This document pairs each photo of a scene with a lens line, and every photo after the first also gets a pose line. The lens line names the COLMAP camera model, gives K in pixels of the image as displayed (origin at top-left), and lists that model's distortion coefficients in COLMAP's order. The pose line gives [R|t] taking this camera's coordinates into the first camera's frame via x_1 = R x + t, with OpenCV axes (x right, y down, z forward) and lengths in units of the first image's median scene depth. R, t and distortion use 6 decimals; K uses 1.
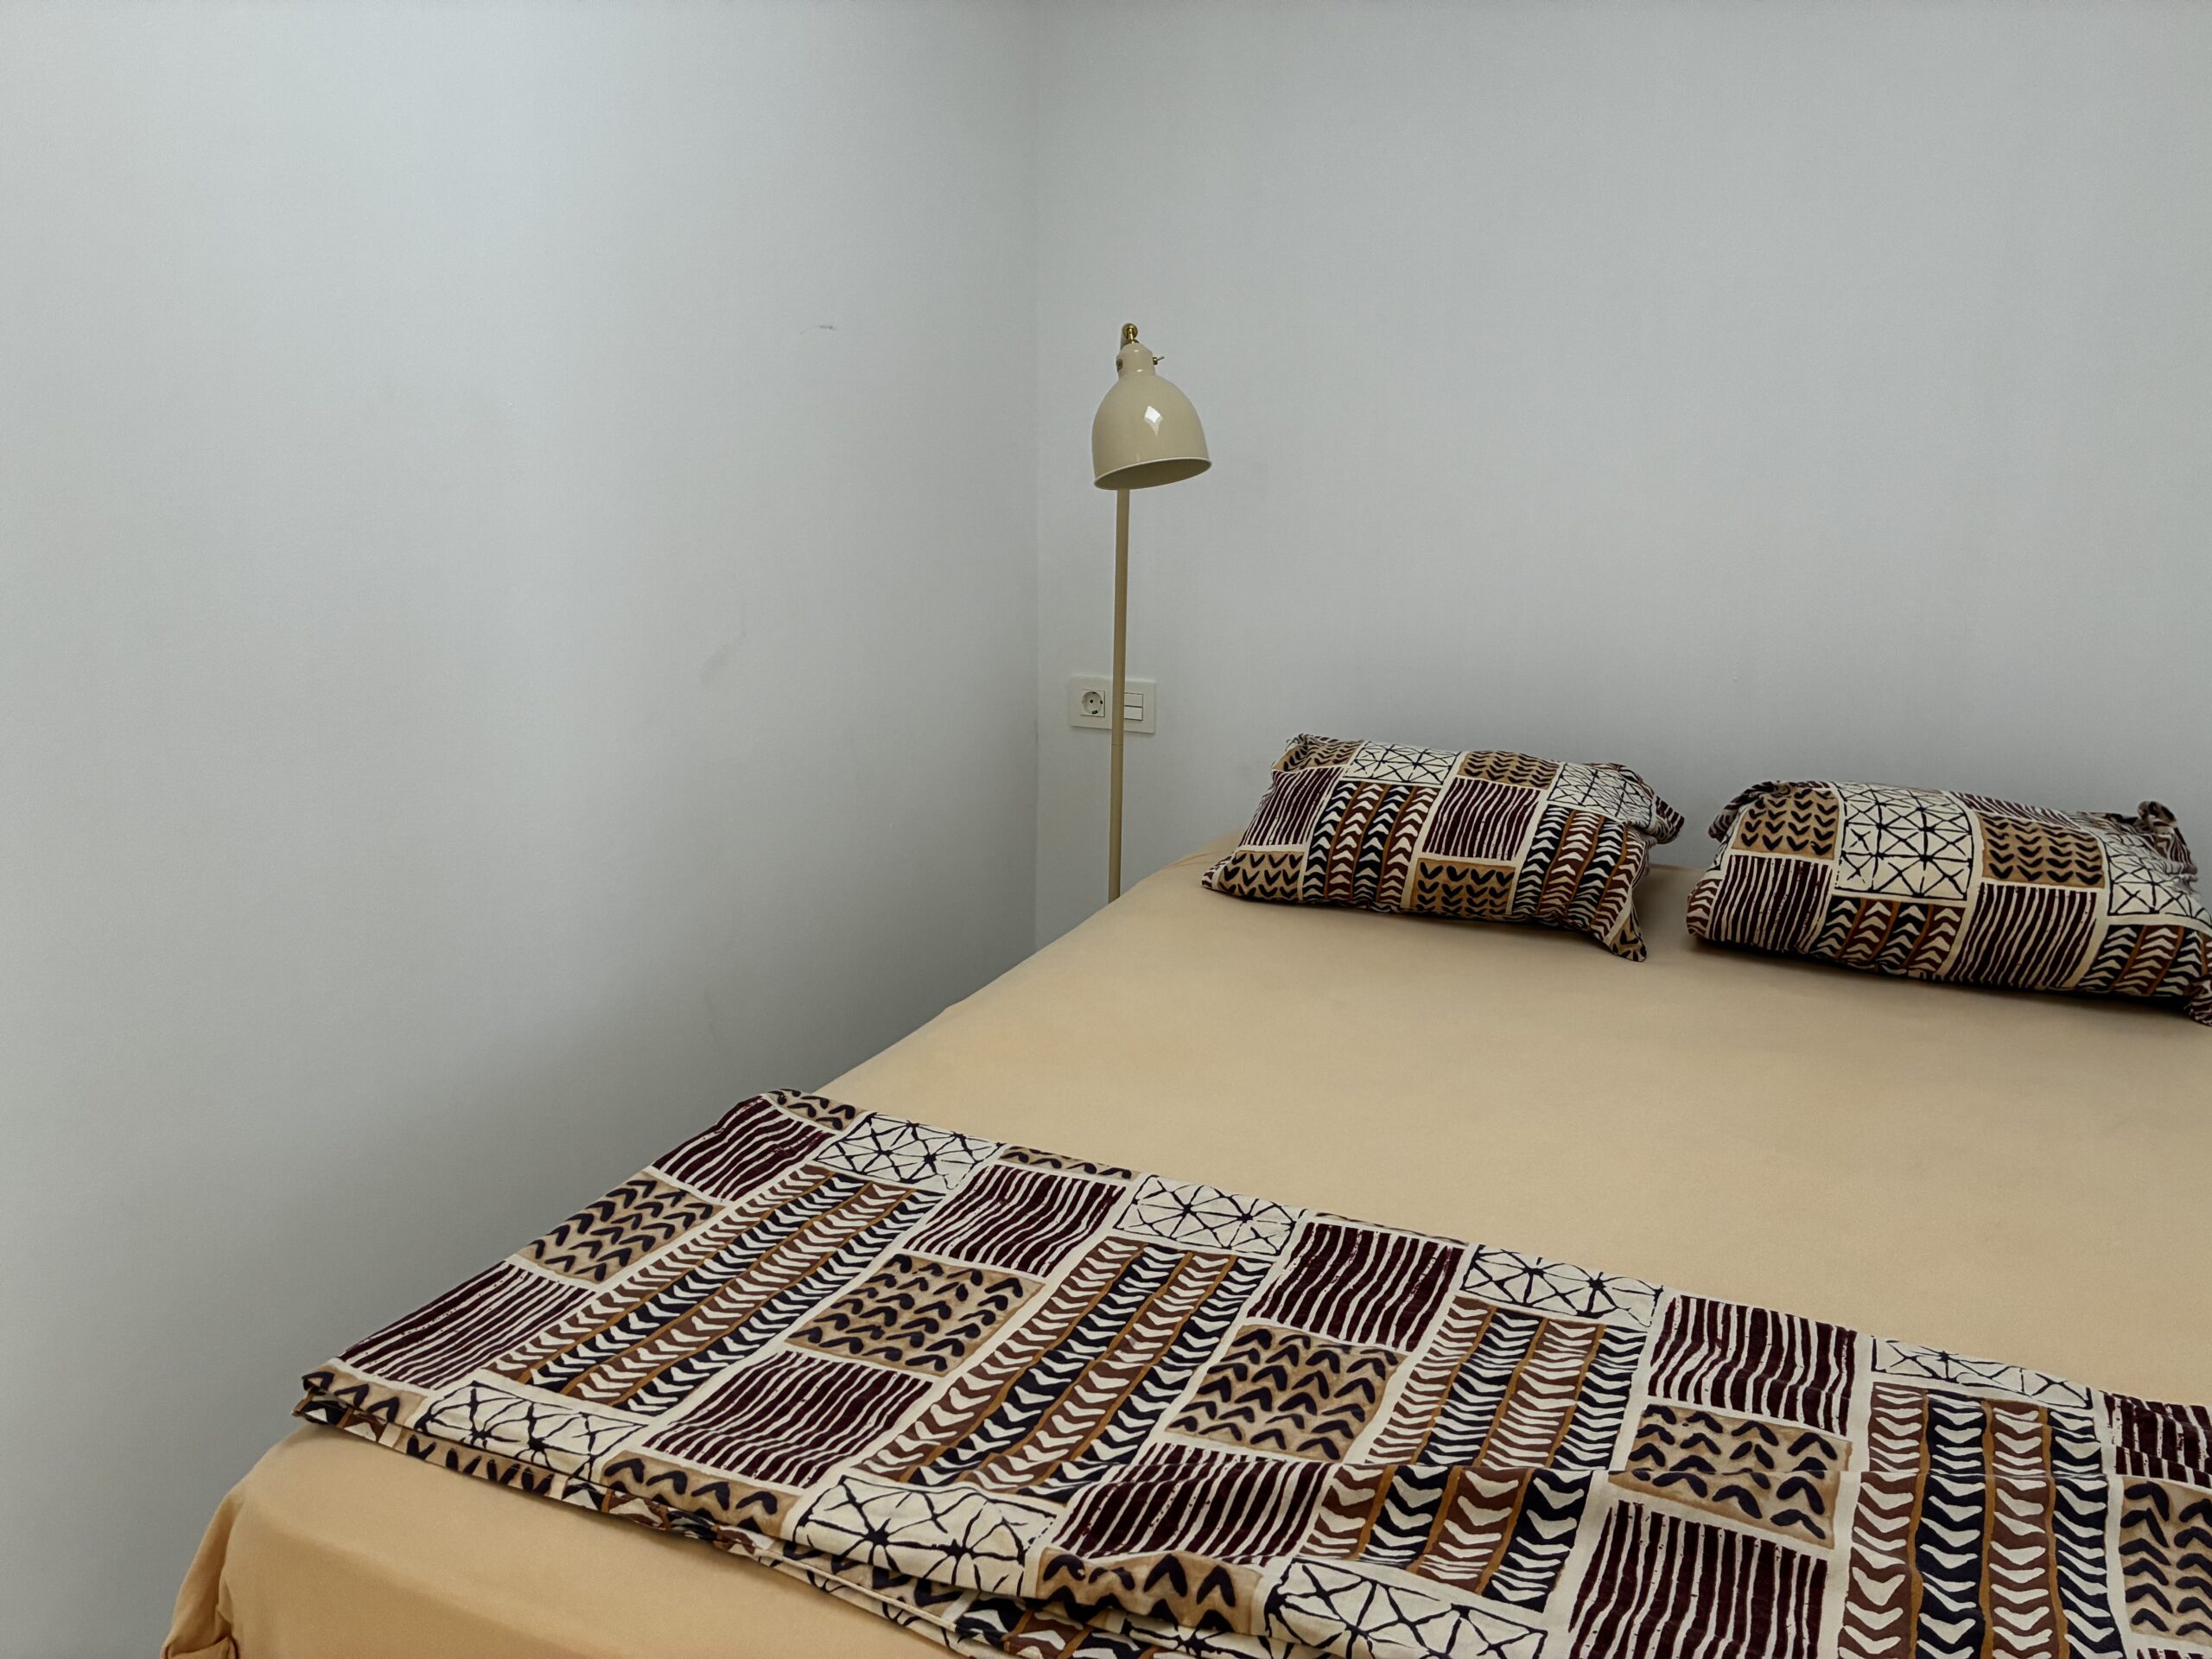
lens RADIAL K [[1676.8, 0, 1106.0], [0, 1676.8, 829.5], [0, 0, 1]] dist [0.028013, -0.036672]
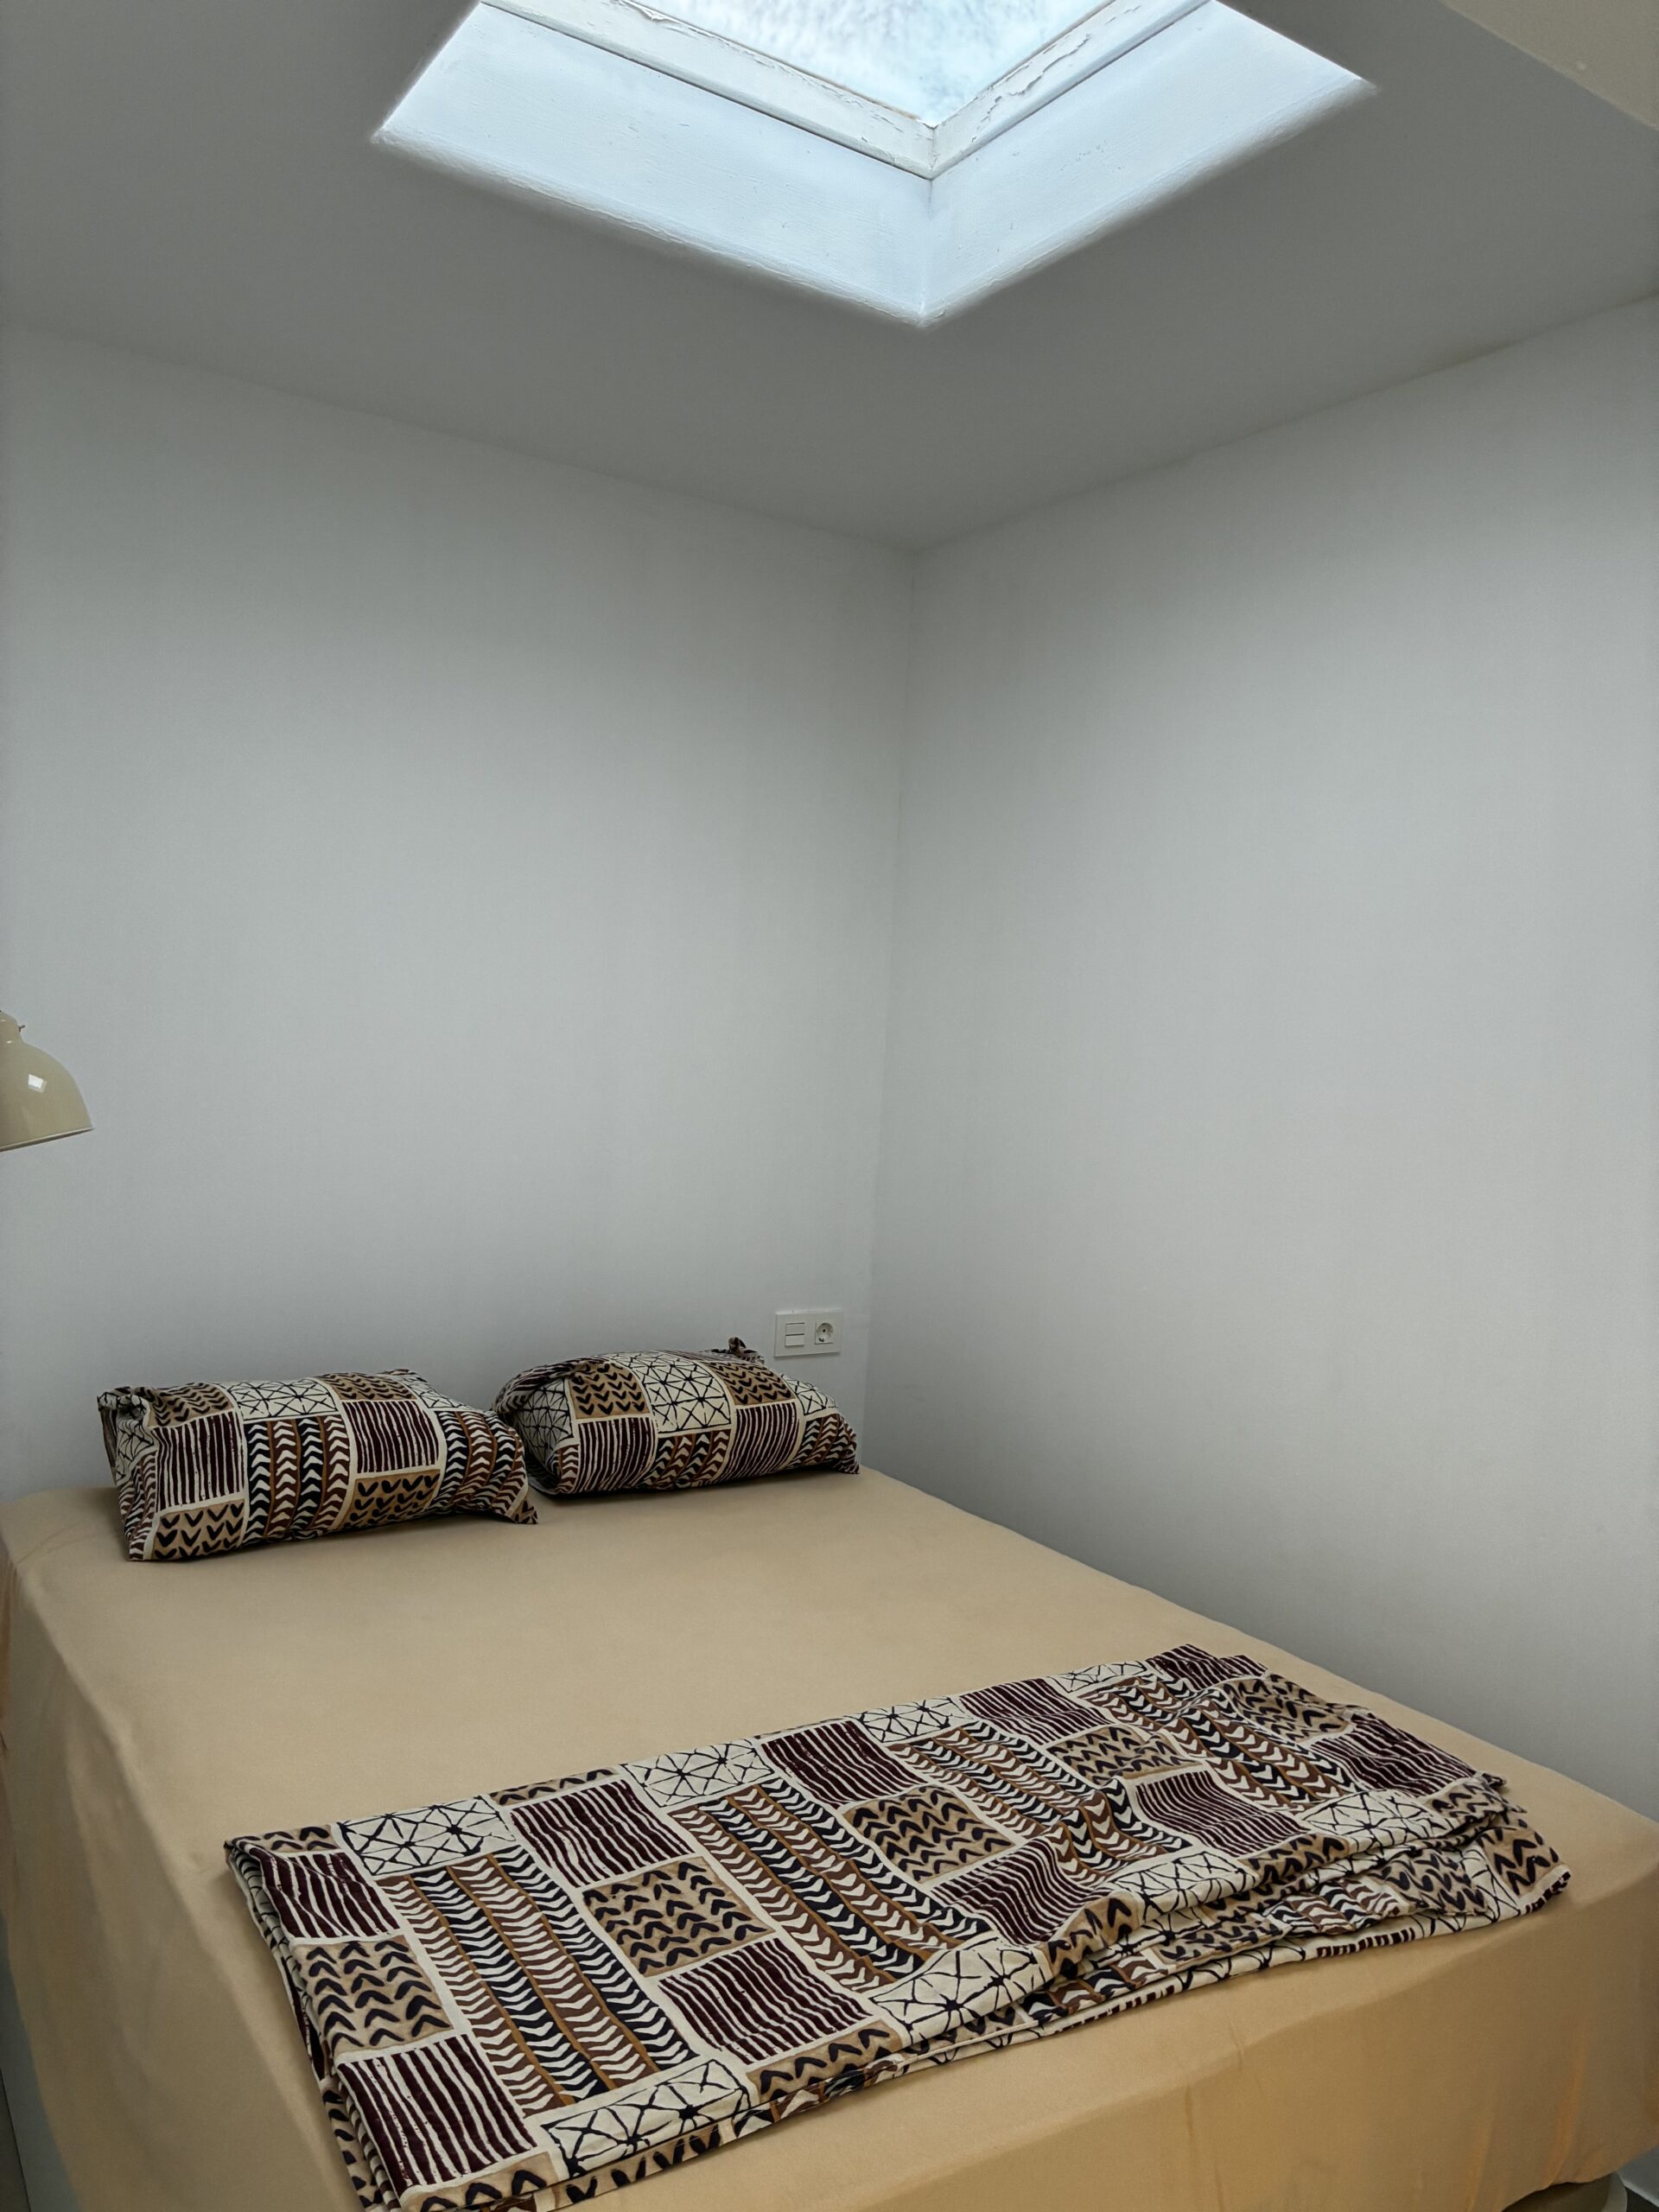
lens RADIAL K [[1656.7, 0, 884.7], [0, 1656.7, 1190.8], [0, 0, 1]] dist [0.040466, -0.082261]
pose [[0.522576, -0.061611, 0.850364, -0.798985], [0.159361, 0.986866, -0.026432, -0.125127], [-0.837567, 0.149328, 0.525531, 0.157553]]
